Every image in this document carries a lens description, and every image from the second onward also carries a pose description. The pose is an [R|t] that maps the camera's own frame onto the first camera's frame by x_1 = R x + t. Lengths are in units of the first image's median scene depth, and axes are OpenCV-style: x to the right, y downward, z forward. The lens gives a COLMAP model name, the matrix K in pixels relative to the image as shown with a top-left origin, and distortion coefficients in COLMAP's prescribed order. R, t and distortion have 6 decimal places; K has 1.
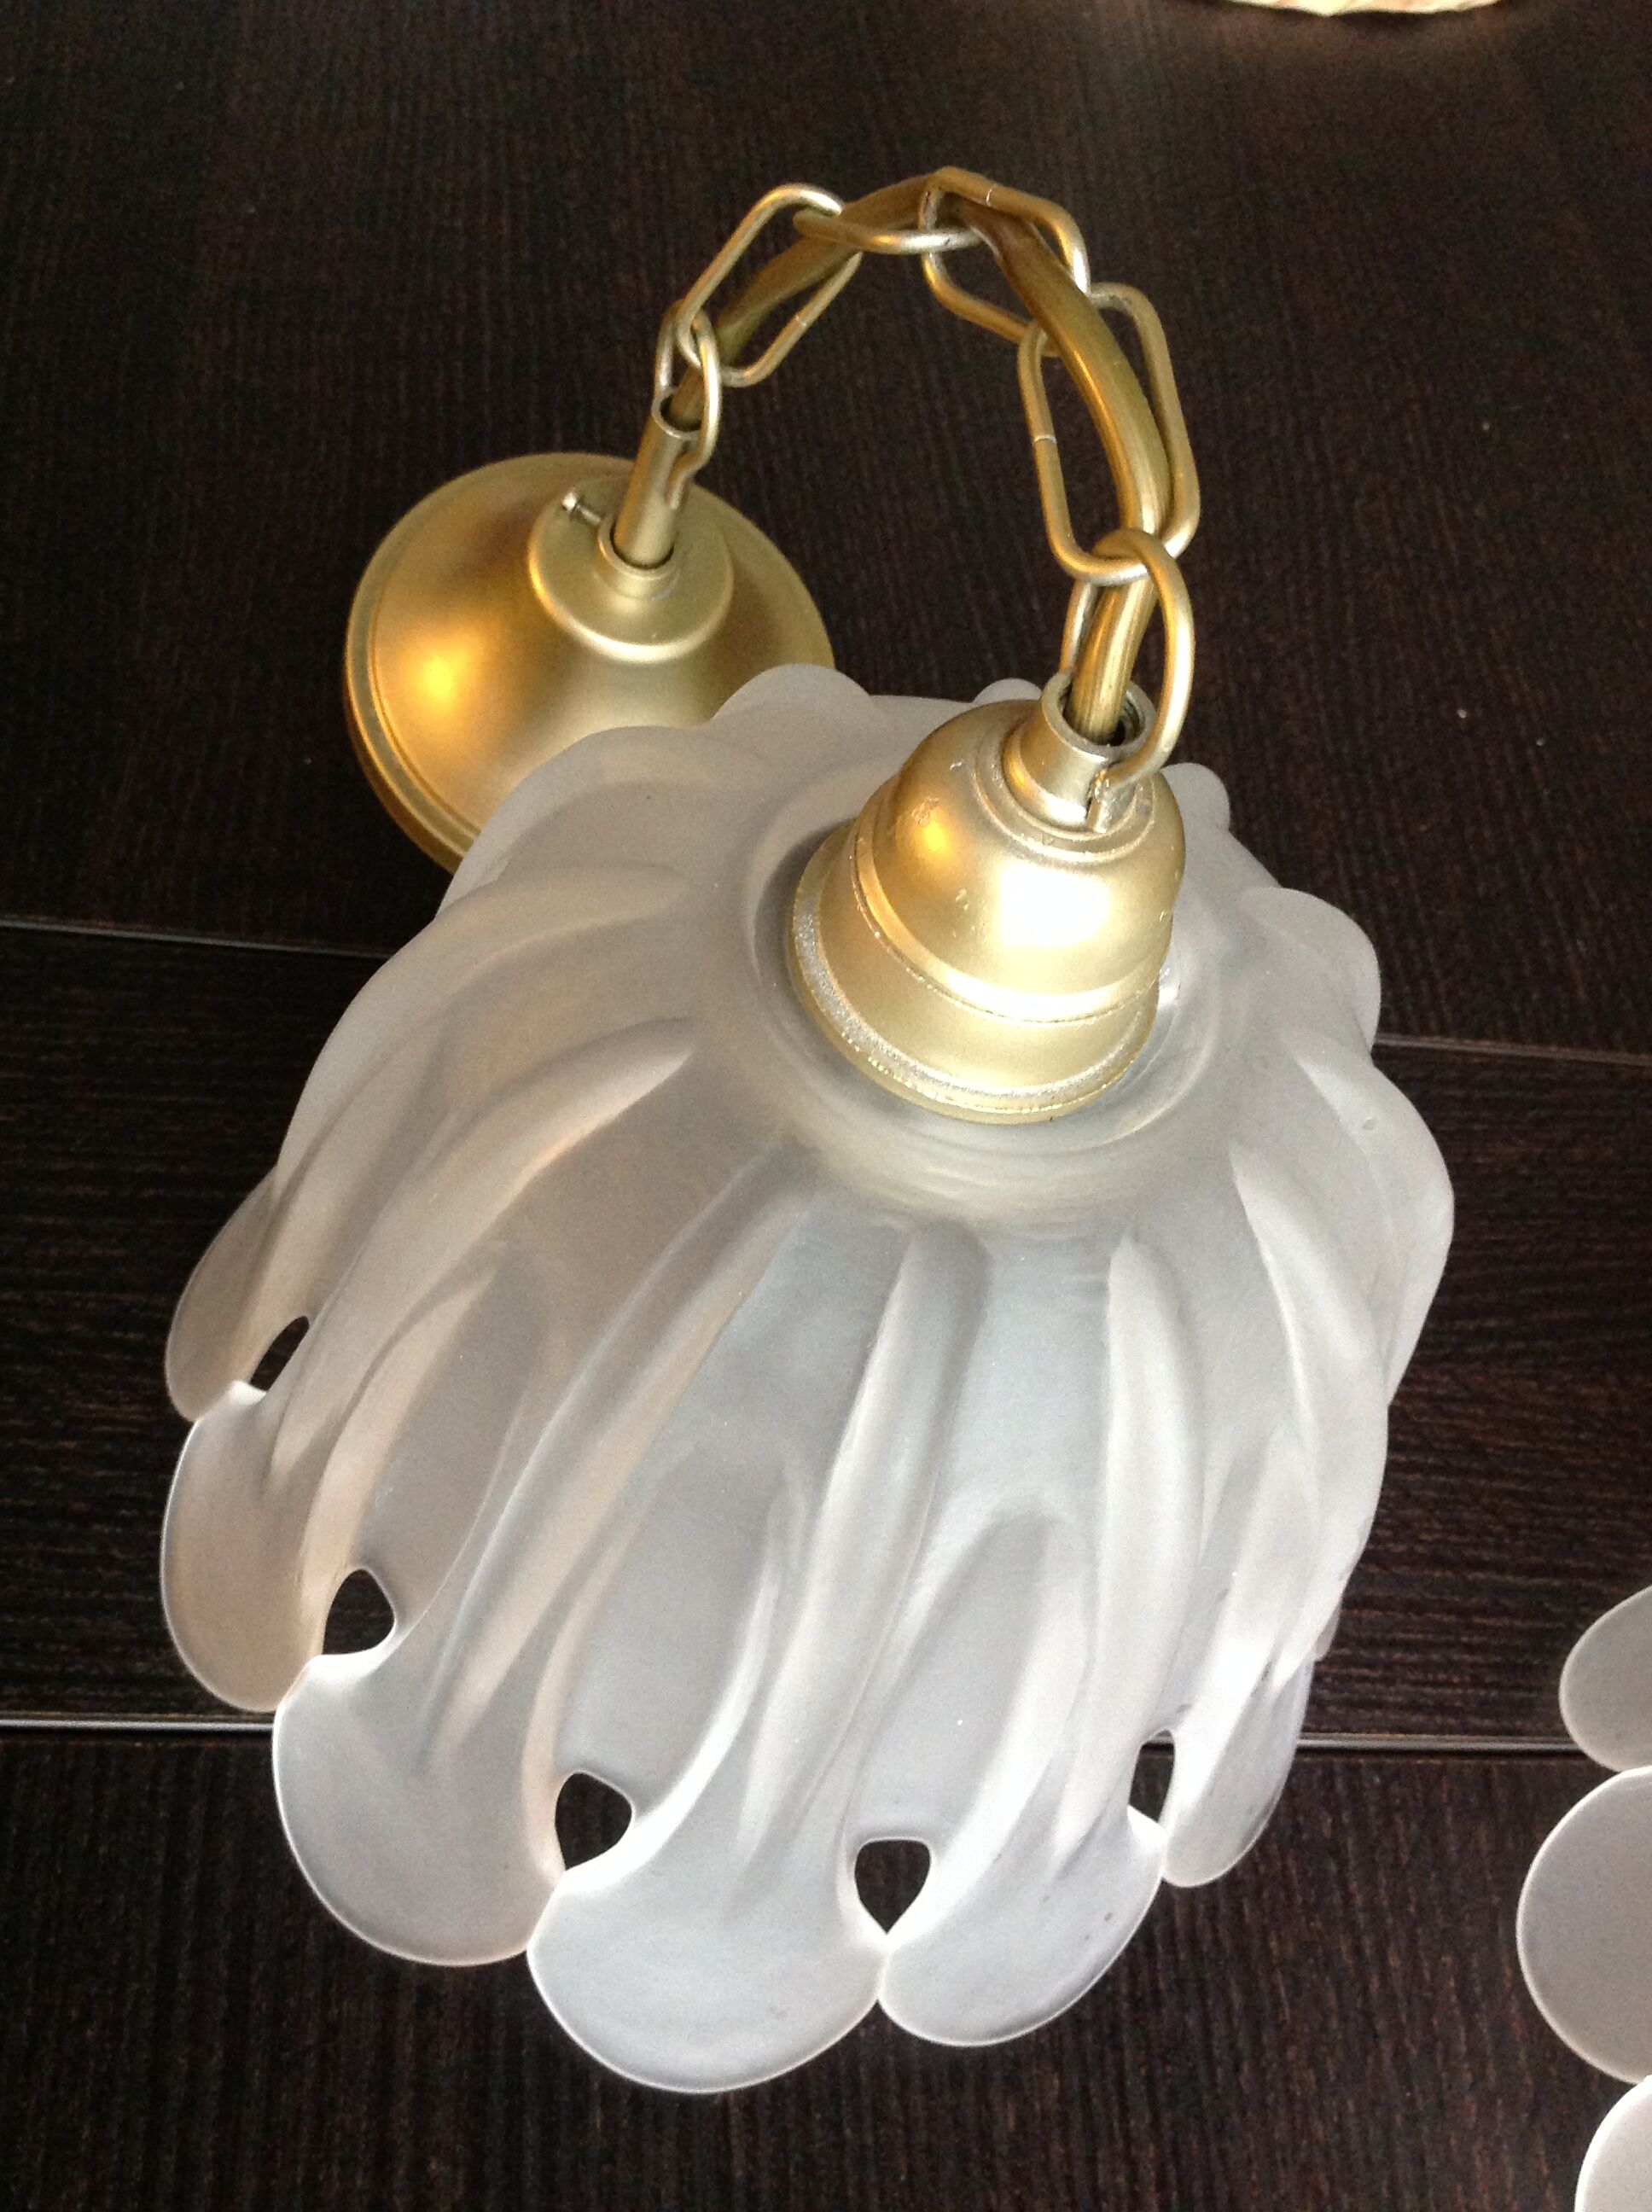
lens RADIAL K [[2408.6, 0, 826.0], [0, 2408.6, 1106.0], [0, 0, 1]] dist [-0.015423, -0.010248]
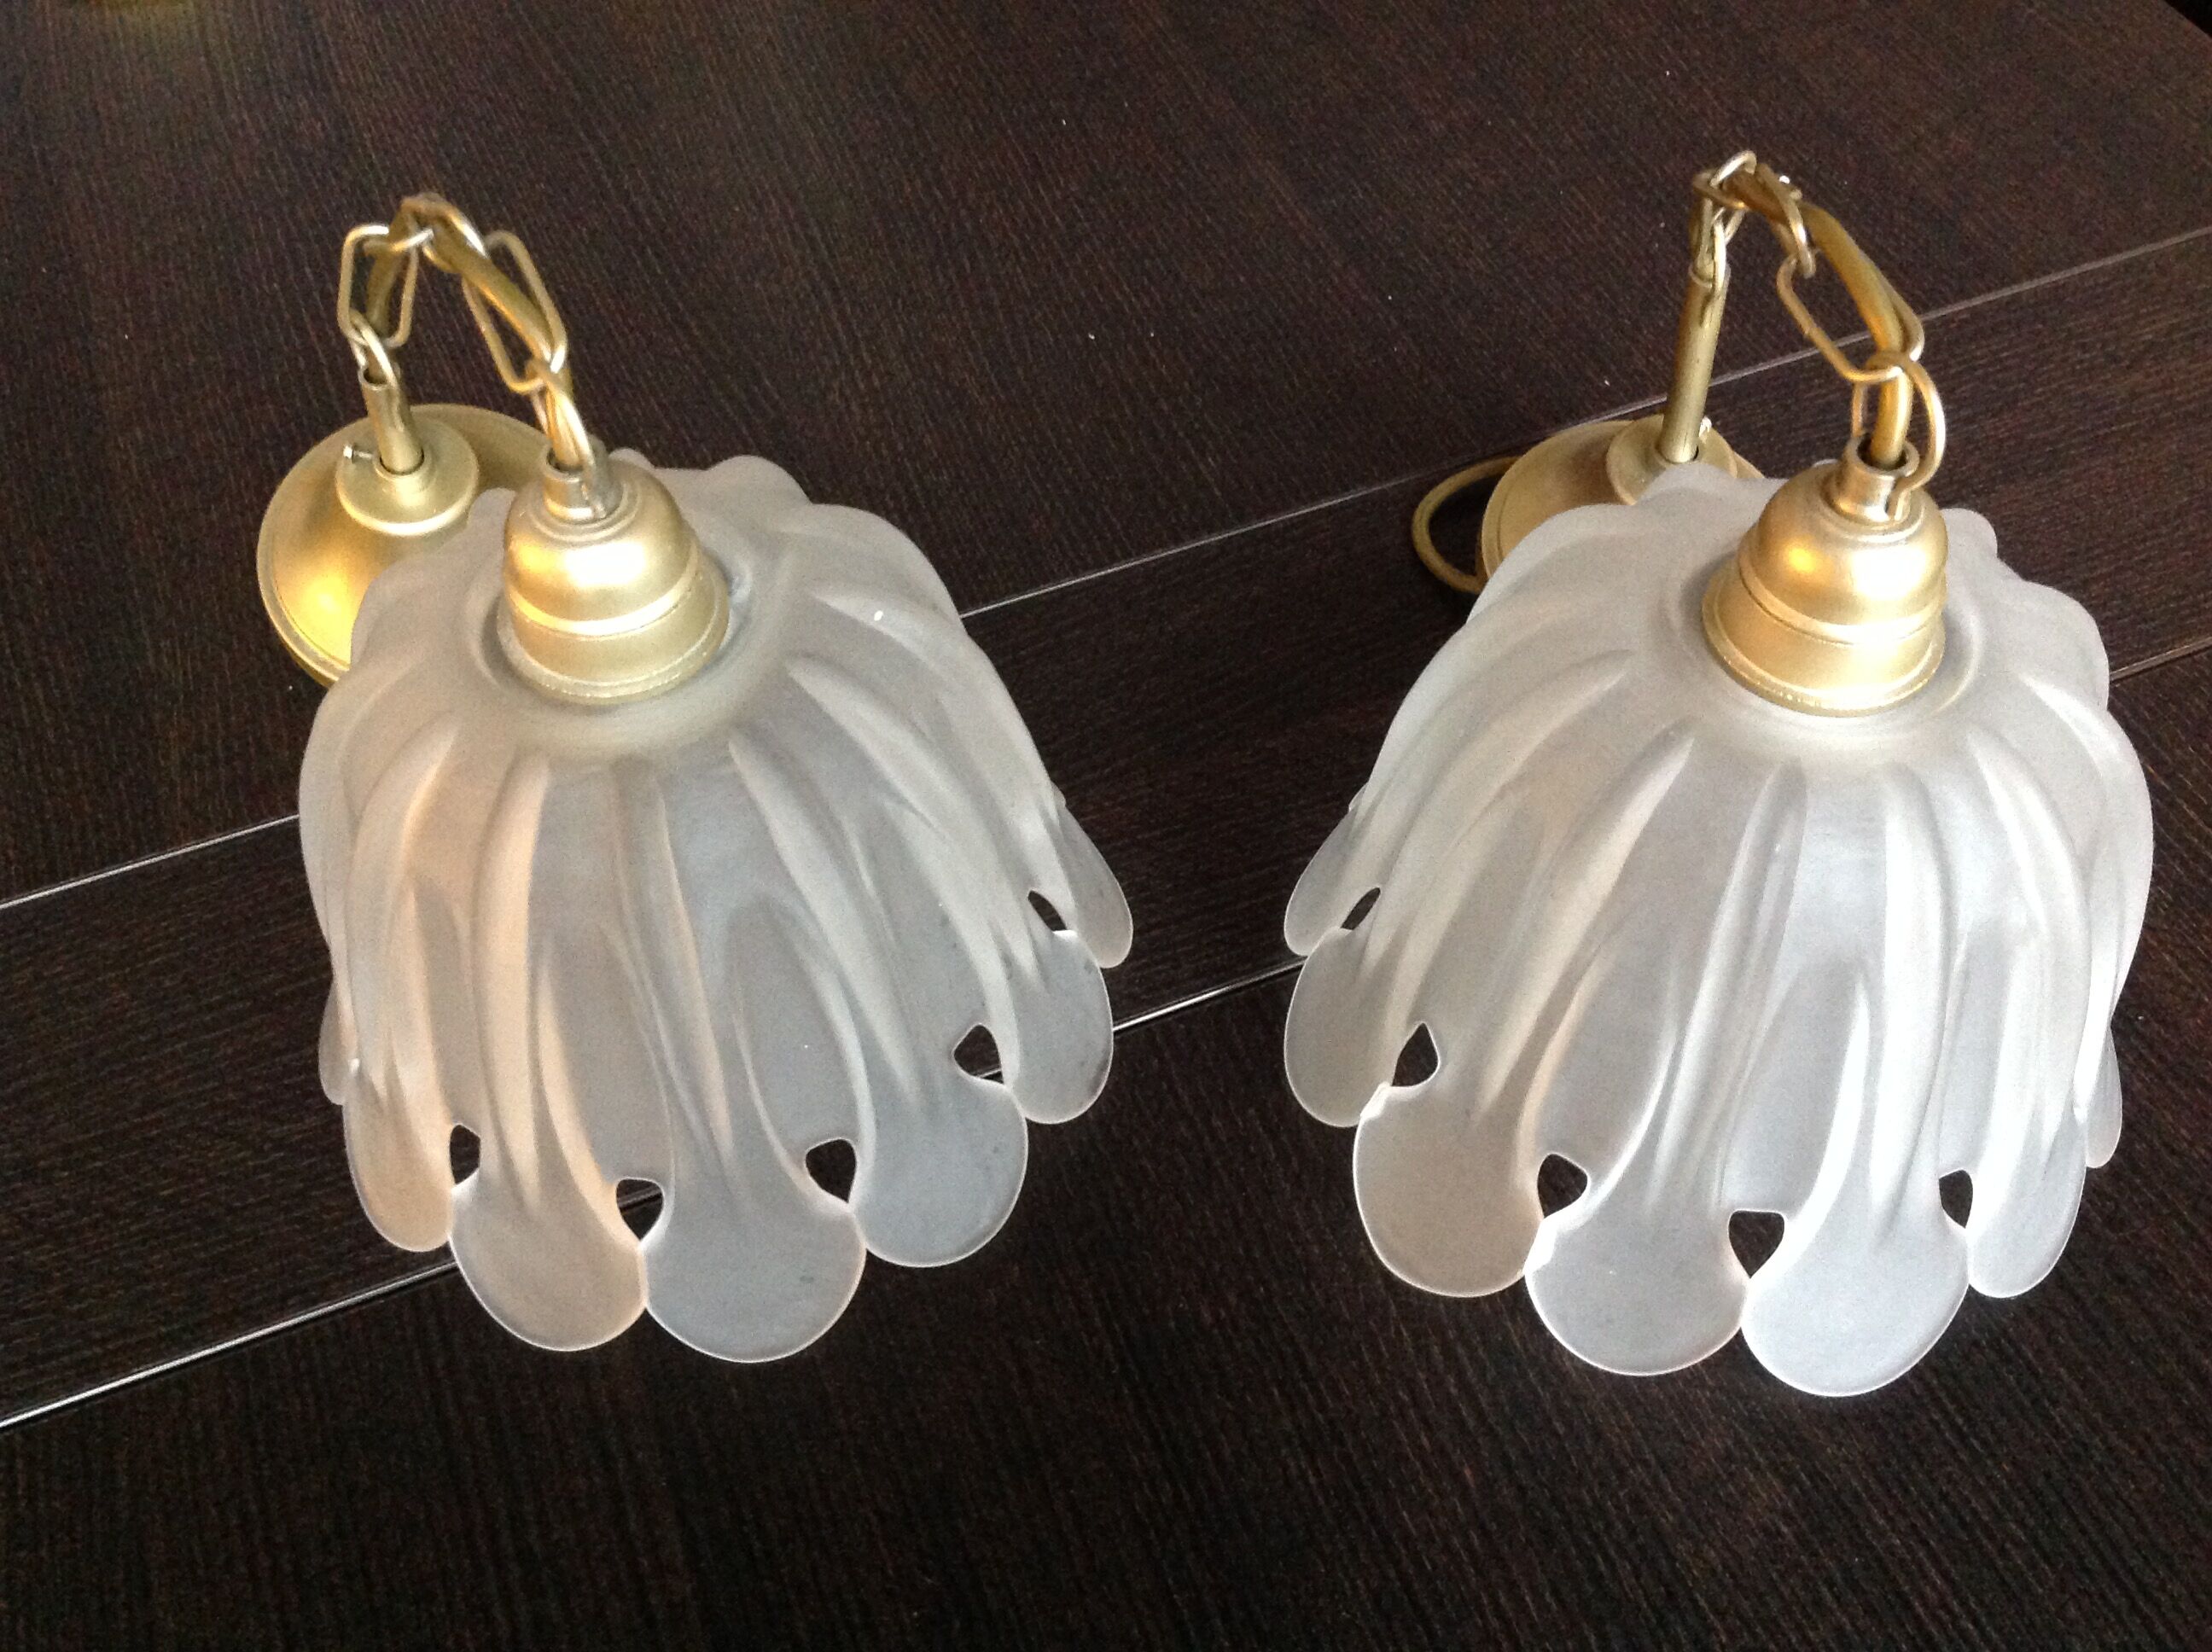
lens RADIAL K [[2269.3, 0, 1107.9], [0, 2269.3, 796.2], [0, 0, 1]] dist [0.140390, -0.595863]
pose [[0.921234, -0.387690, 0.031992, 0.223437], [0.388333, 0.921363, -0.016966, 0.174459], [-0.022898, 0.028054, 0.999344, -0.490197]]
